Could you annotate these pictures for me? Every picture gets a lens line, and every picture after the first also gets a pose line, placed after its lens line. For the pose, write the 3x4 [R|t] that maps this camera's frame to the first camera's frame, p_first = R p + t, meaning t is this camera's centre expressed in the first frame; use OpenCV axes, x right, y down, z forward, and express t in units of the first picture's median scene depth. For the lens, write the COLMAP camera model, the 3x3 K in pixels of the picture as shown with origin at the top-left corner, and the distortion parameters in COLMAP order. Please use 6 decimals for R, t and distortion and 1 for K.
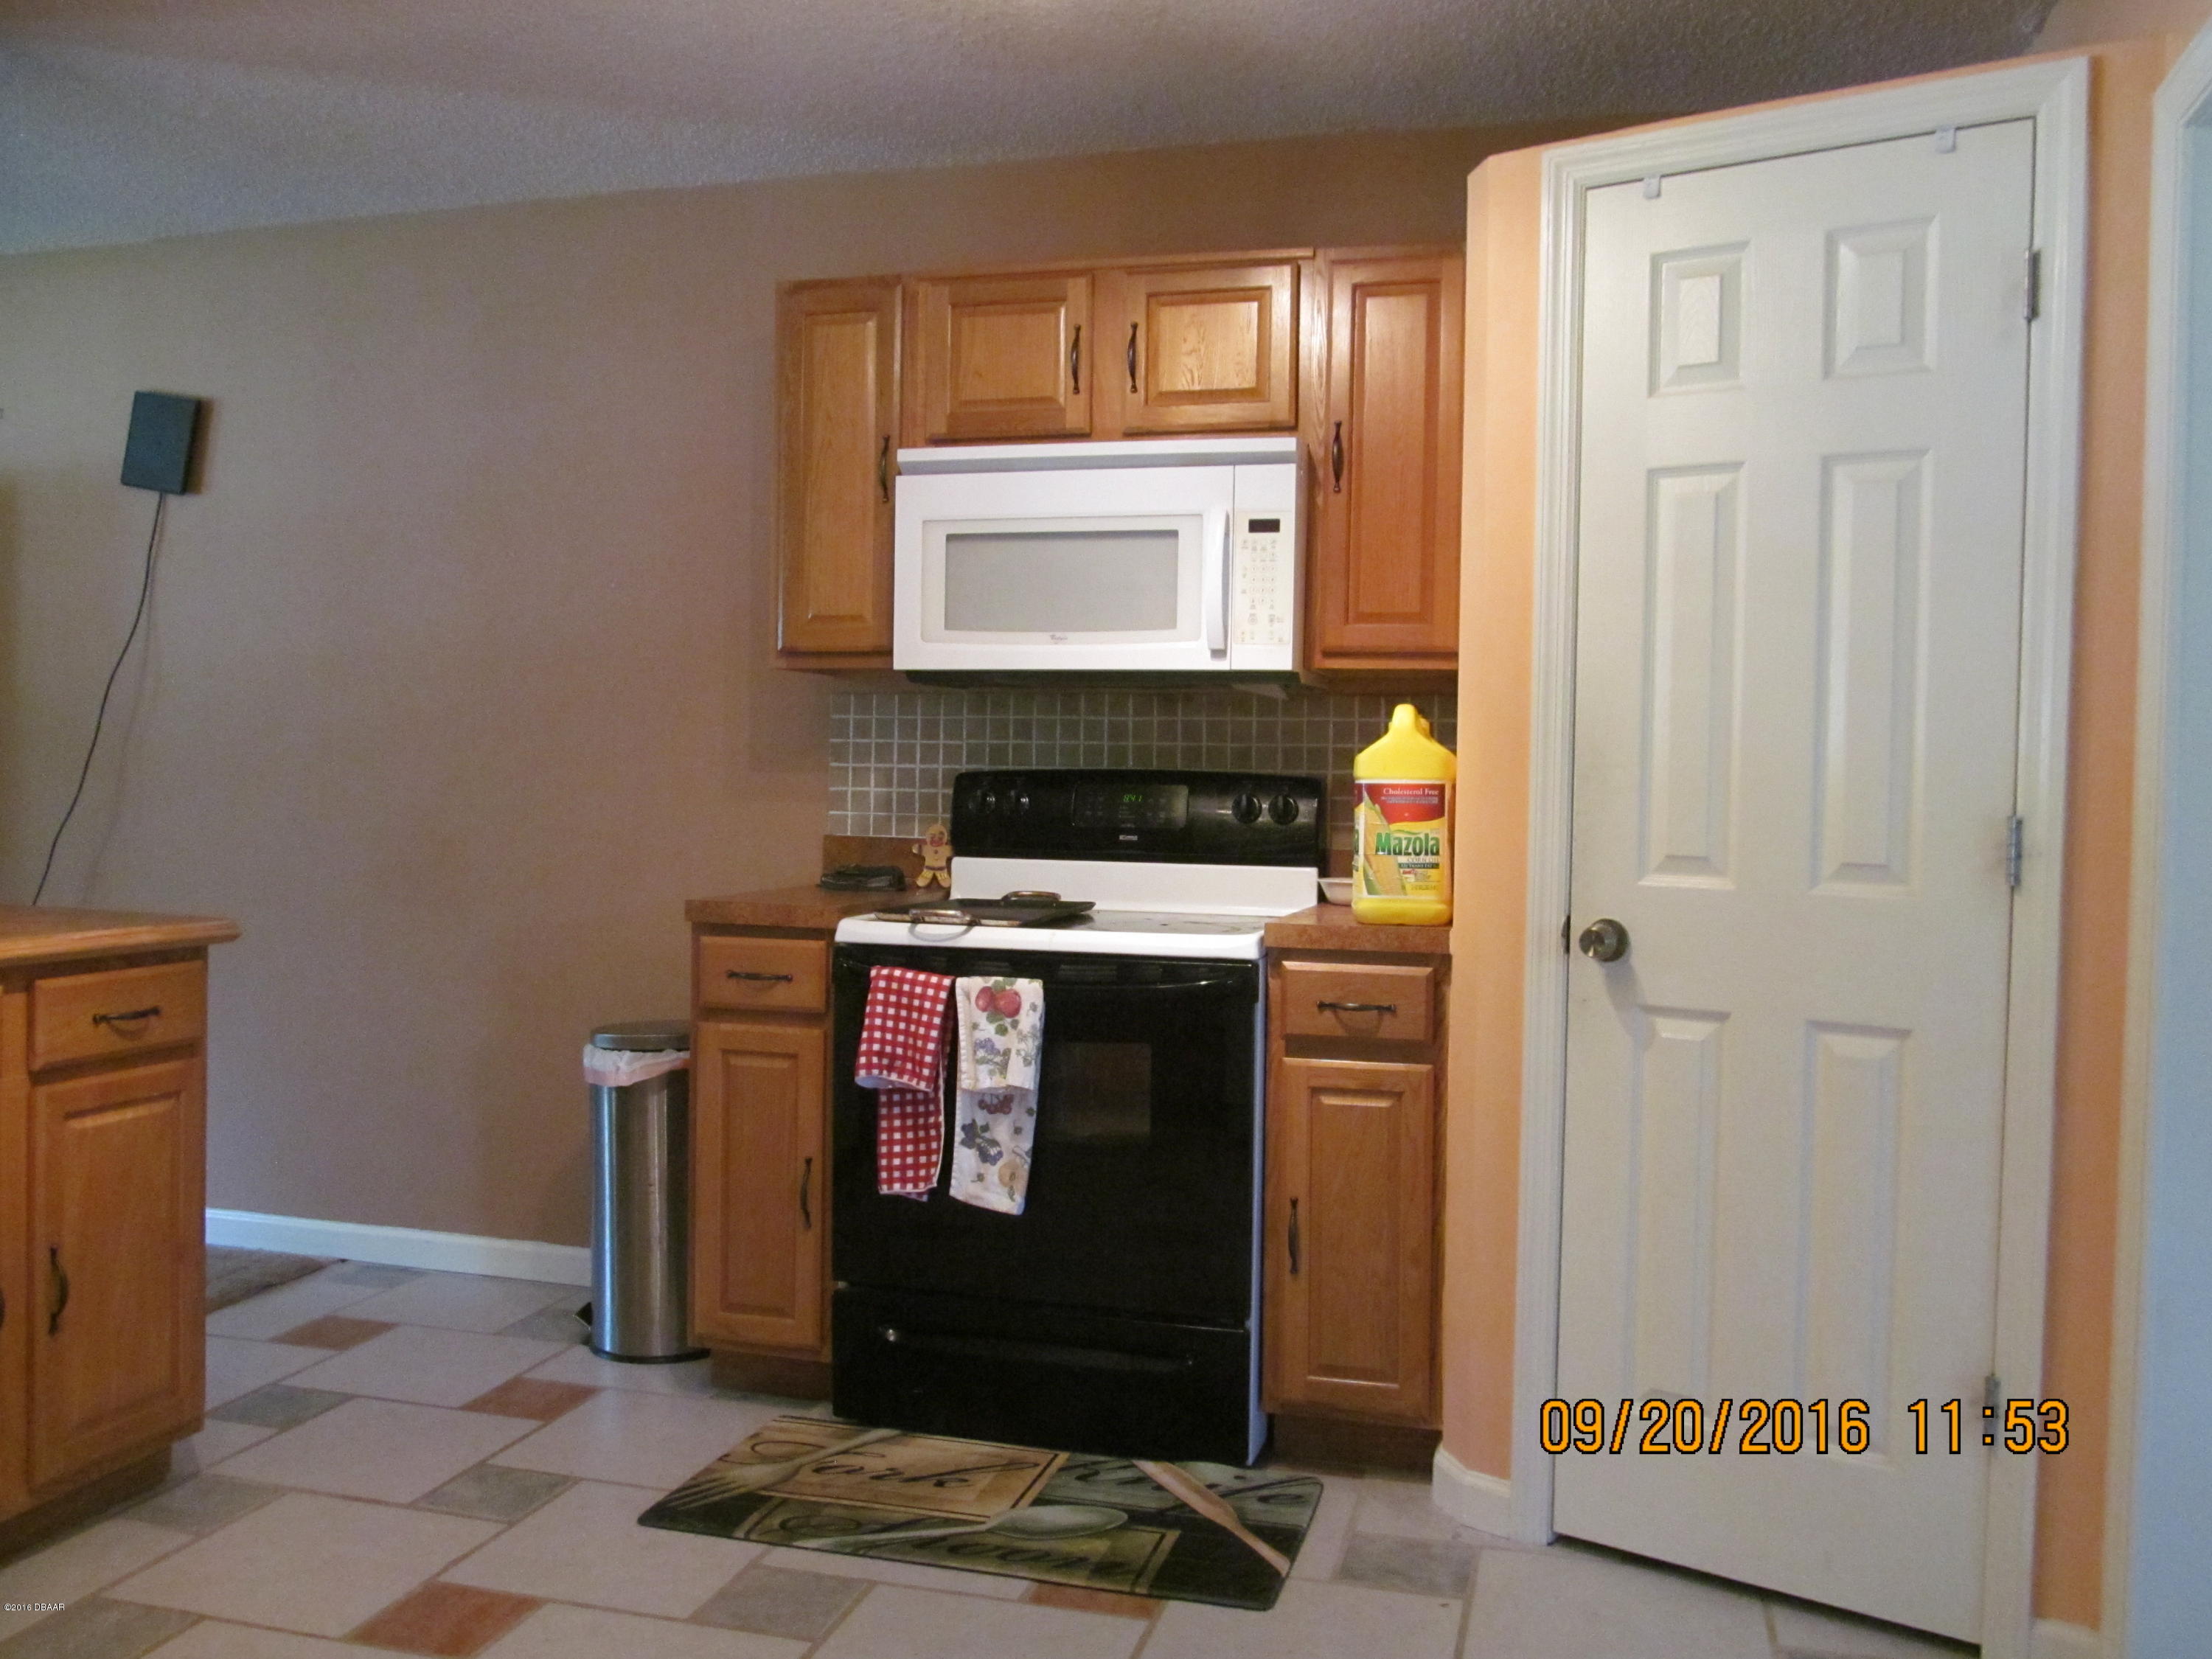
lens RADIAL K [[1864.6, 0, 1106.1], [0, 1864.6, 829.6], [0, 0, 1]] dist [-0.067378, 0.041433]
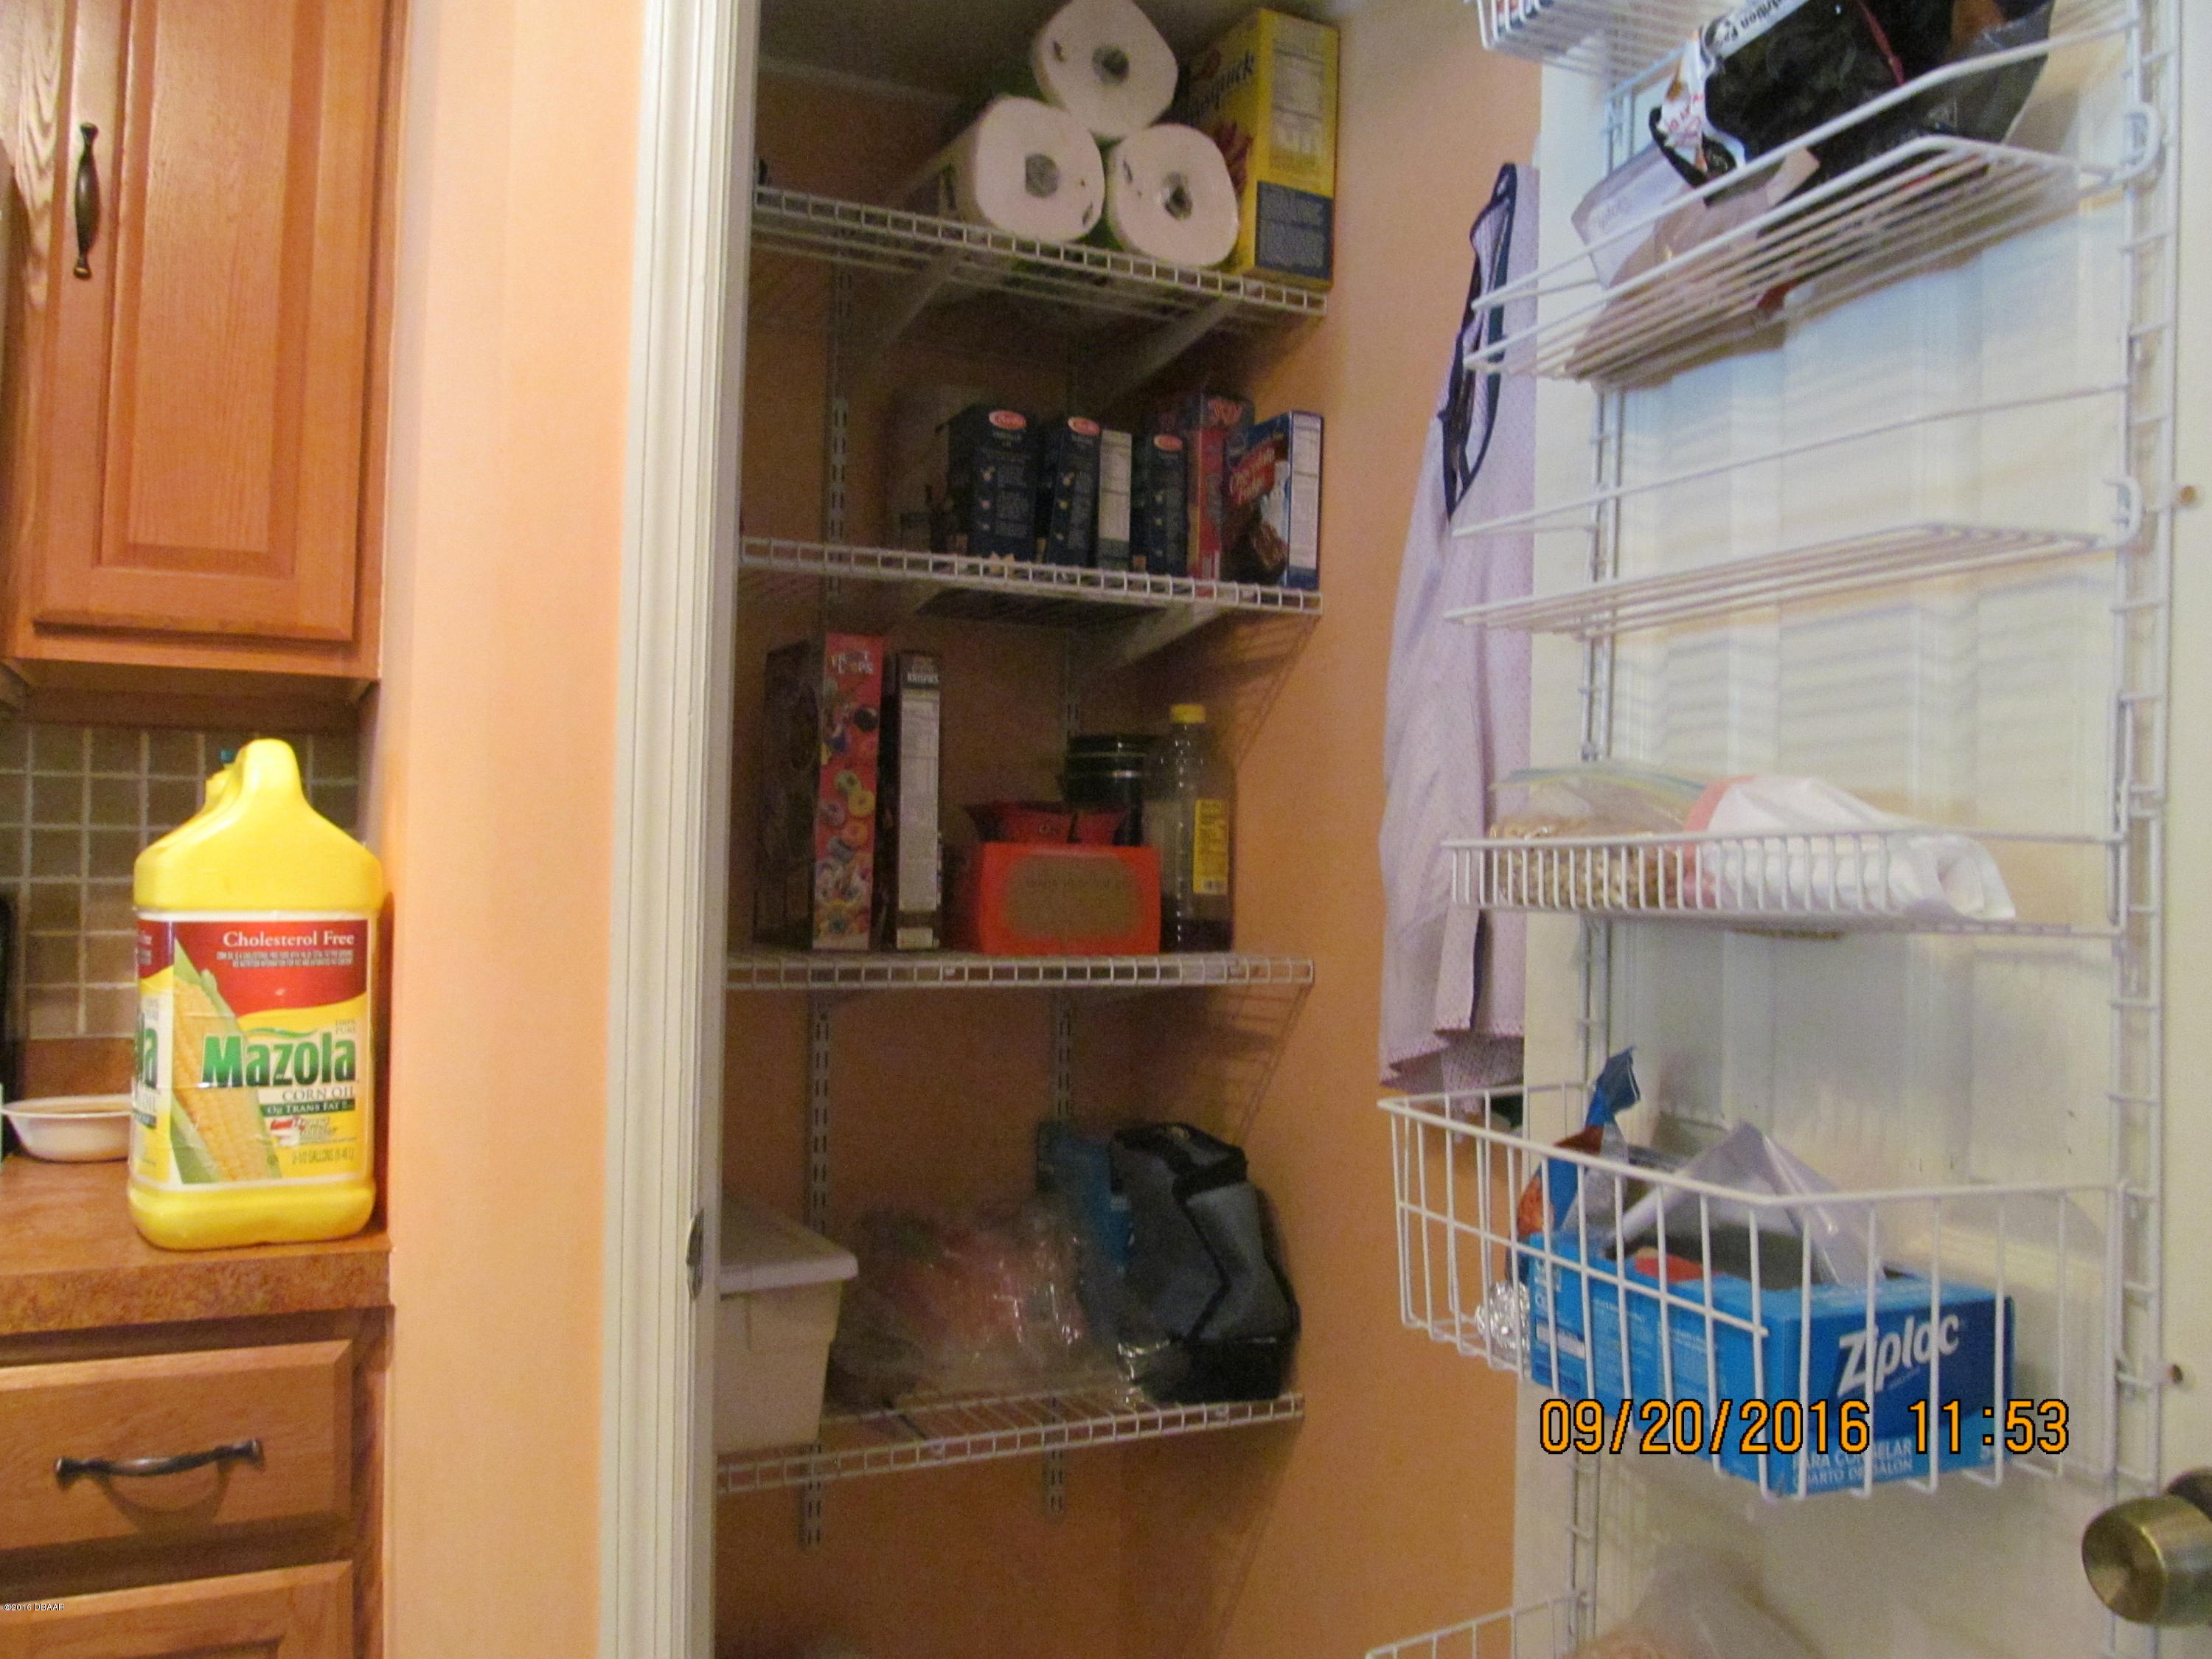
lens RADIAL K [[1864.6, 0, 1083.9], [0, 1864.6, 789.1], [0, 0, 1]] dist [-0.067378, 0.041433]
pose [[0.760641, 0.016794, 0.648956, 0.023411], [0.020084, 0.998578, -0.049381, -0.030393], [-0.648863, 0.050595, 0.759222, 0.545048]]
